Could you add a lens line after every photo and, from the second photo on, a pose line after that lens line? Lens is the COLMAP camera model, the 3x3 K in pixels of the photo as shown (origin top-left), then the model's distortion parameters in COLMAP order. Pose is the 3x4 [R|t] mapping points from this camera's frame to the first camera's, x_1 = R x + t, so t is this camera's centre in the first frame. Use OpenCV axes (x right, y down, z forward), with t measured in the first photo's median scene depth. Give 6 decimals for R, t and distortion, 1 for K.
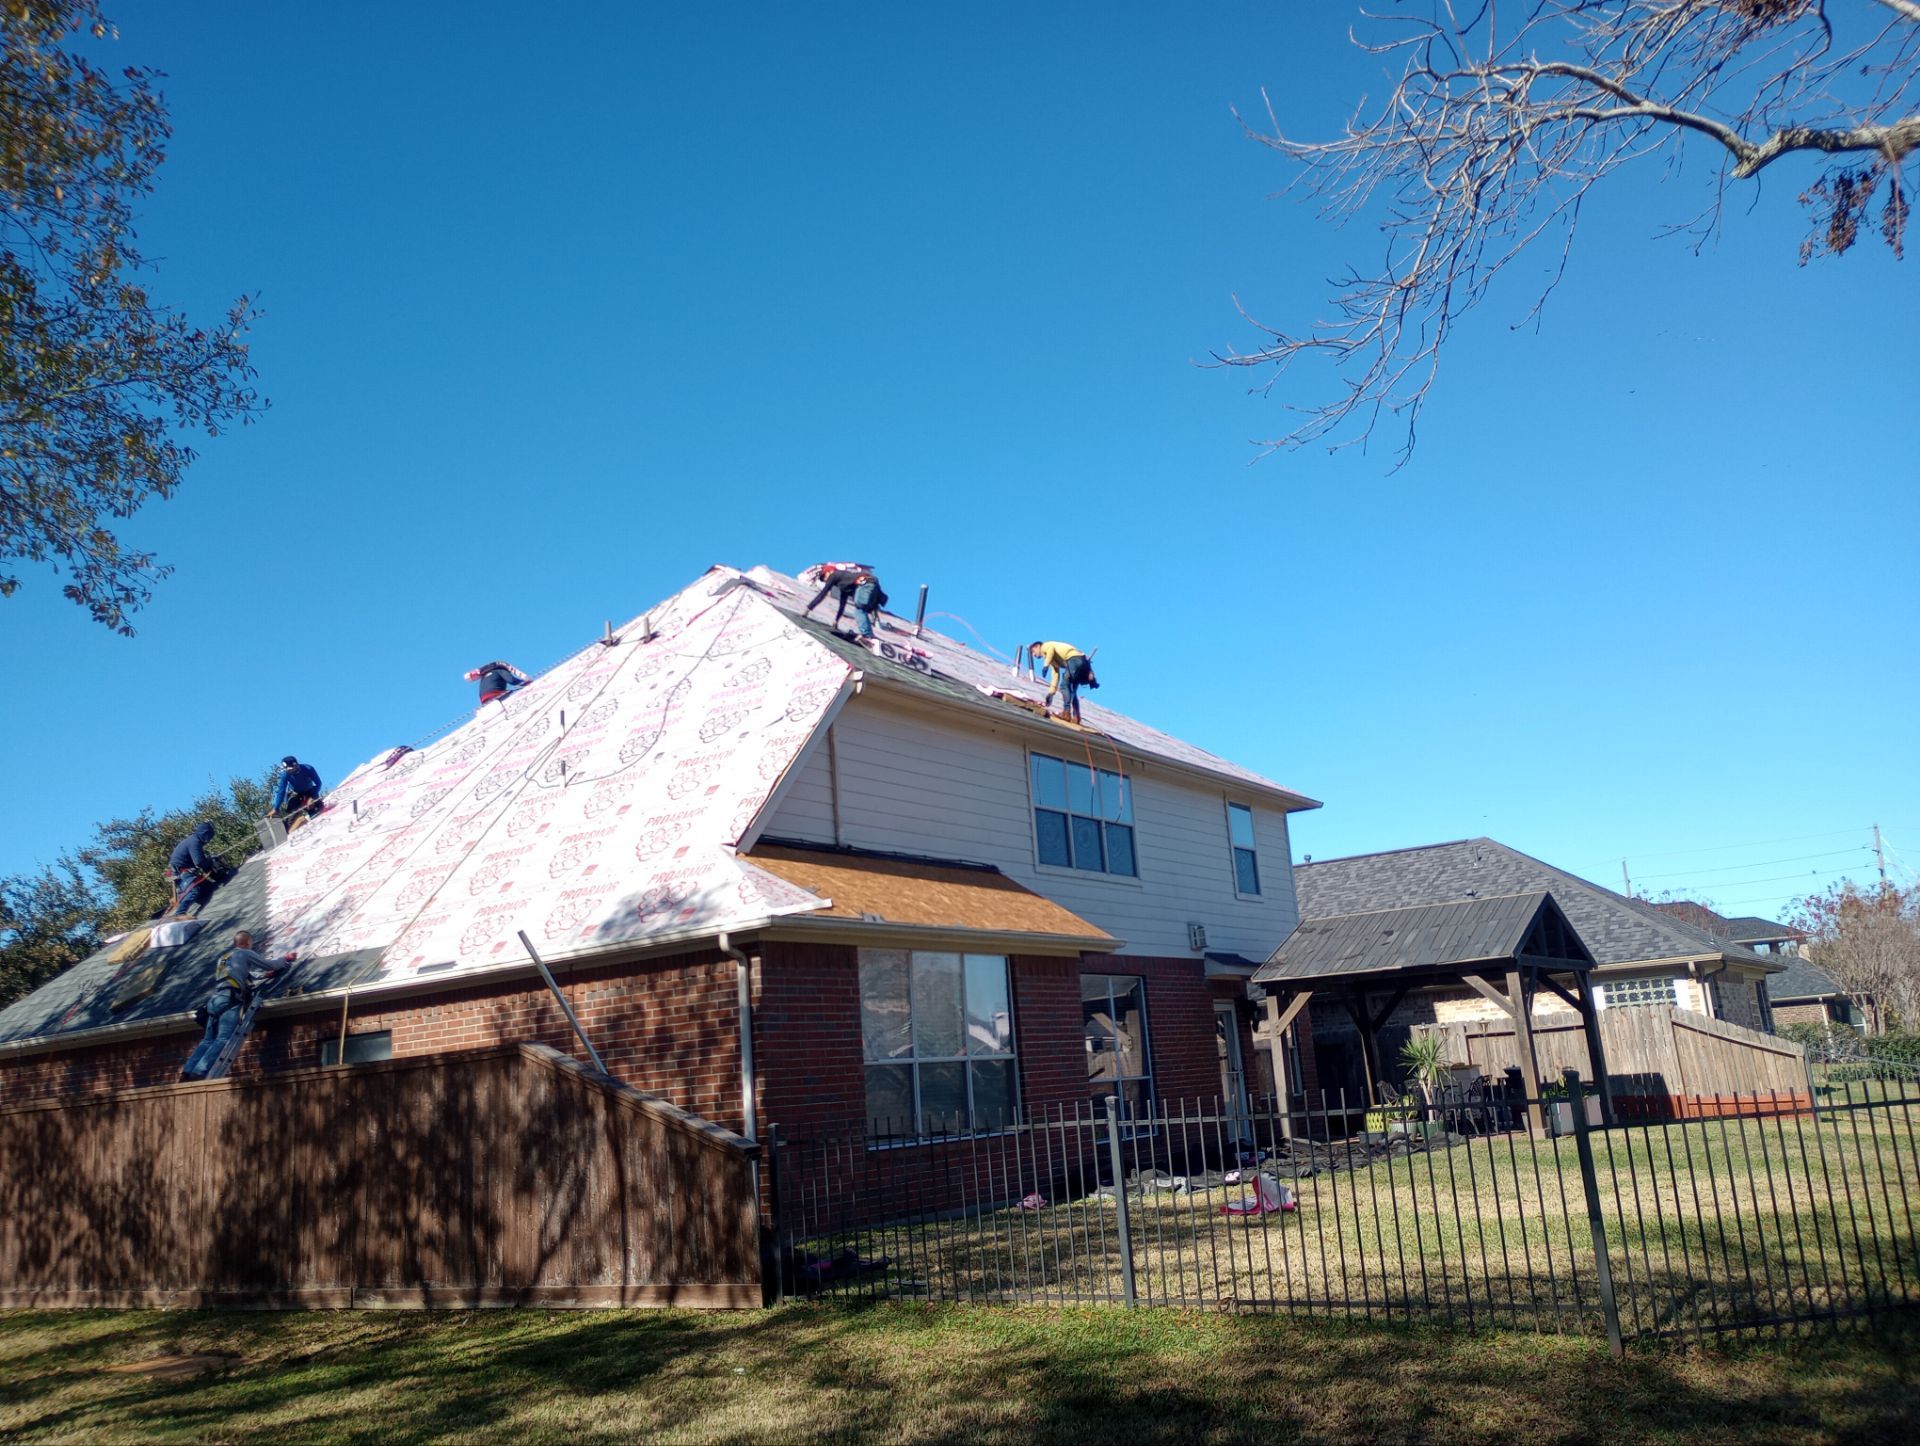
lens RADIAL K [[1607.9, 0, 884.7], [0, 1607.9, 725.6], [0, 0, 1]] dist [0.093862, -0.142309]
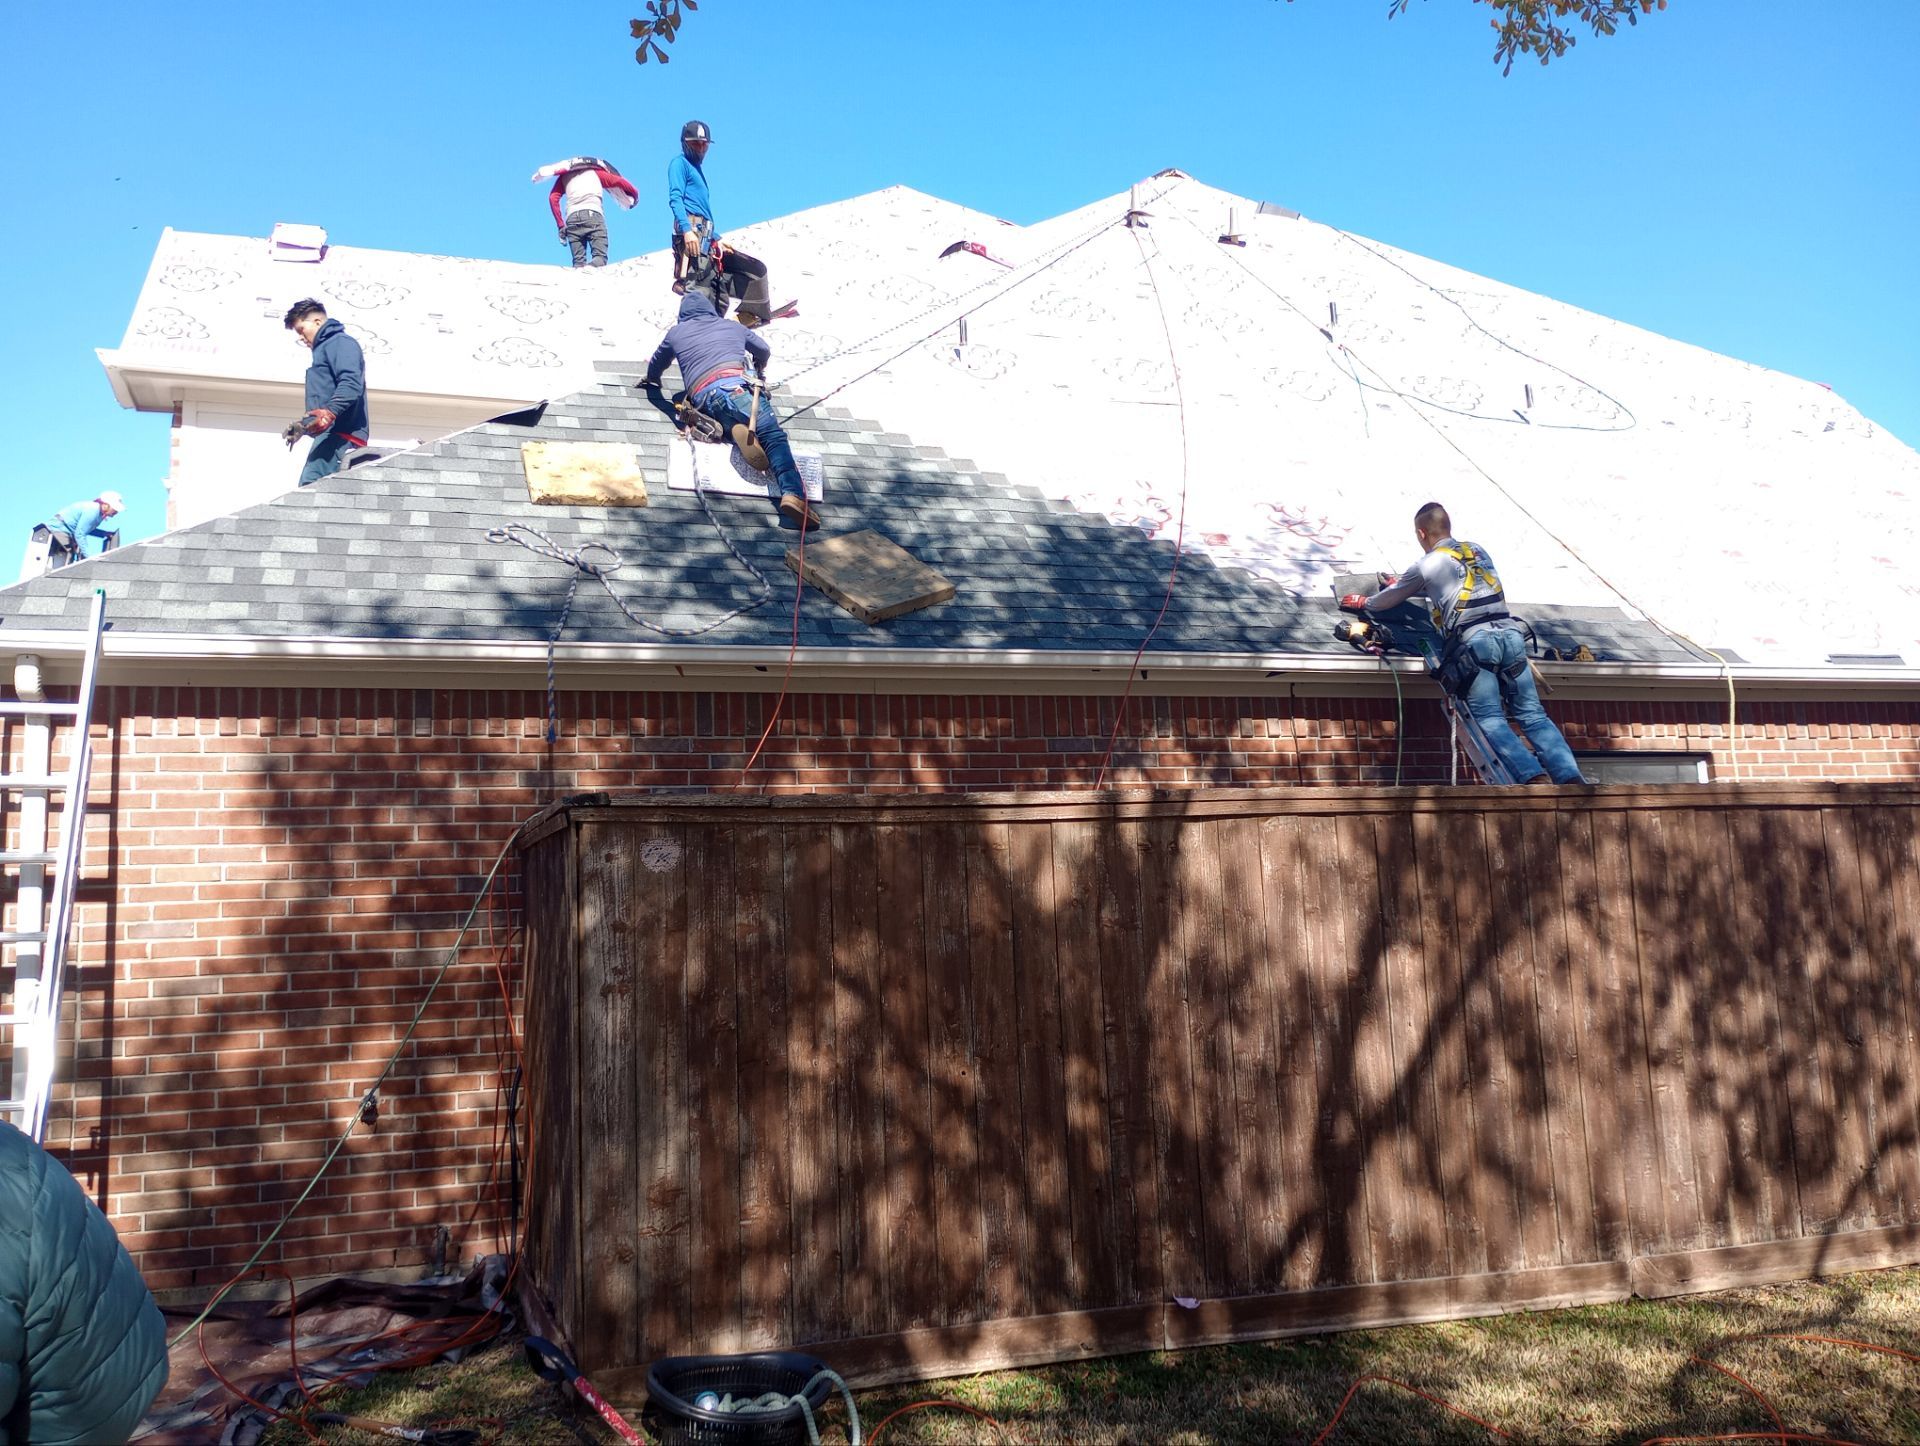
lens RADIAL K [[1589.6, 0, 1216.5], [0, 1589.6, 723.8], [0, 0, 1]] dist [0.157960, -0.124304]
pose [[0.586692, 0.161781, 0.793486, -0.944041], [-0.180550, 0.981310, -0.066580, 0.271464], [-0.789427, -0.104202, 0.604936, 0.876127]]
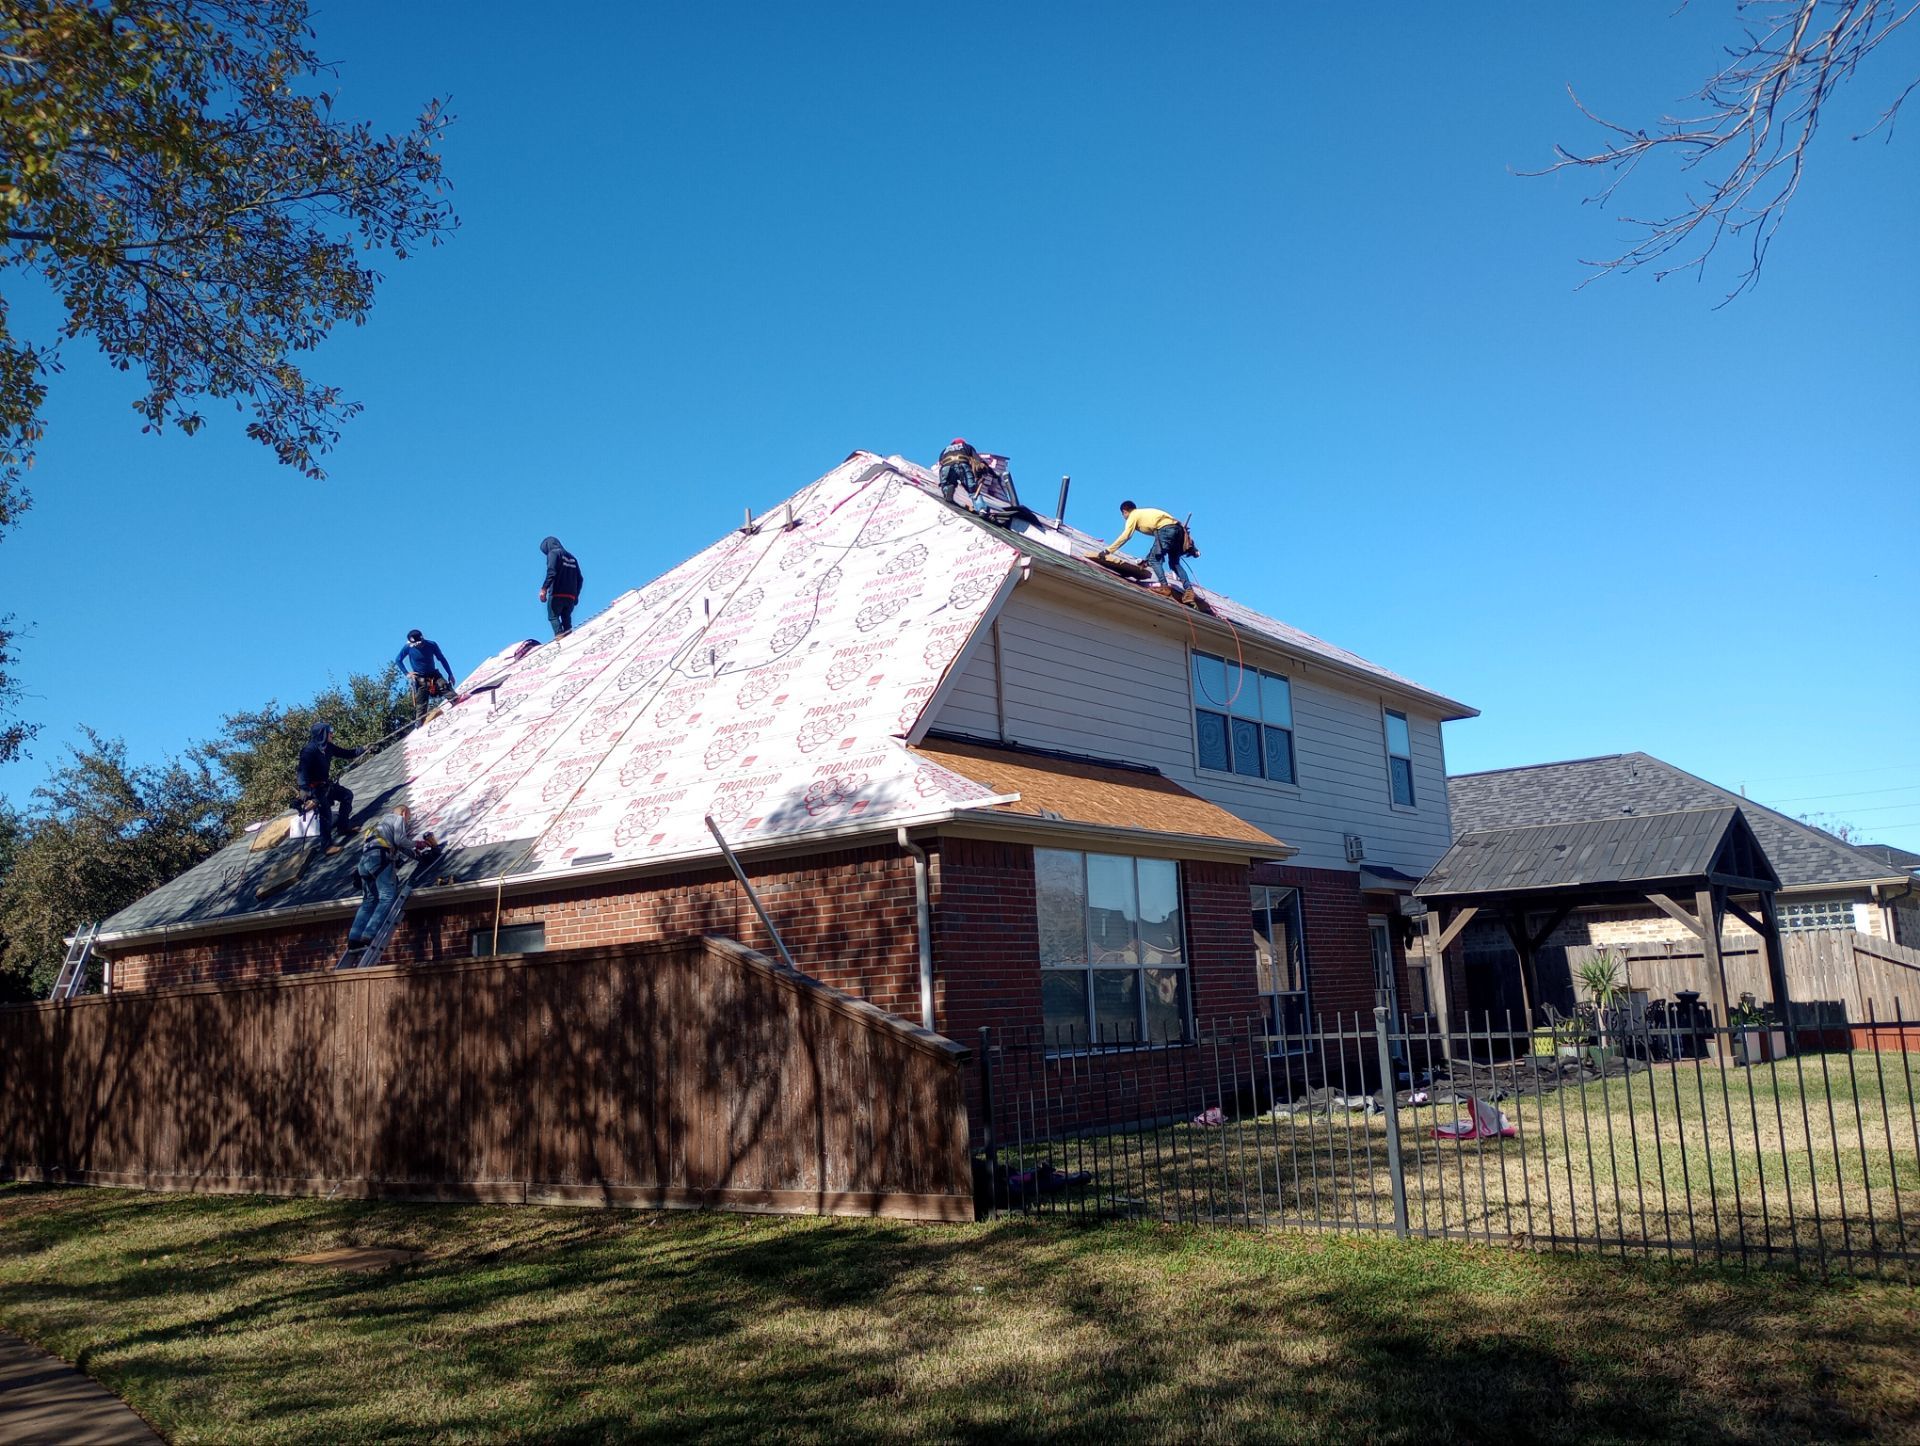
lens RADIAL K [[1612.2, 0, 864.4], [0, 1612.2, 743.0], [0, 0, 1]] dist [0.107239, -0.136867]
pose [[0.997856, 0.014246, -0.063883, -0.058289], [-0.010081, 0.997831, 0.065047, 0.017092], [0.064671, -0.064263, 0.995835, 0.058470]]
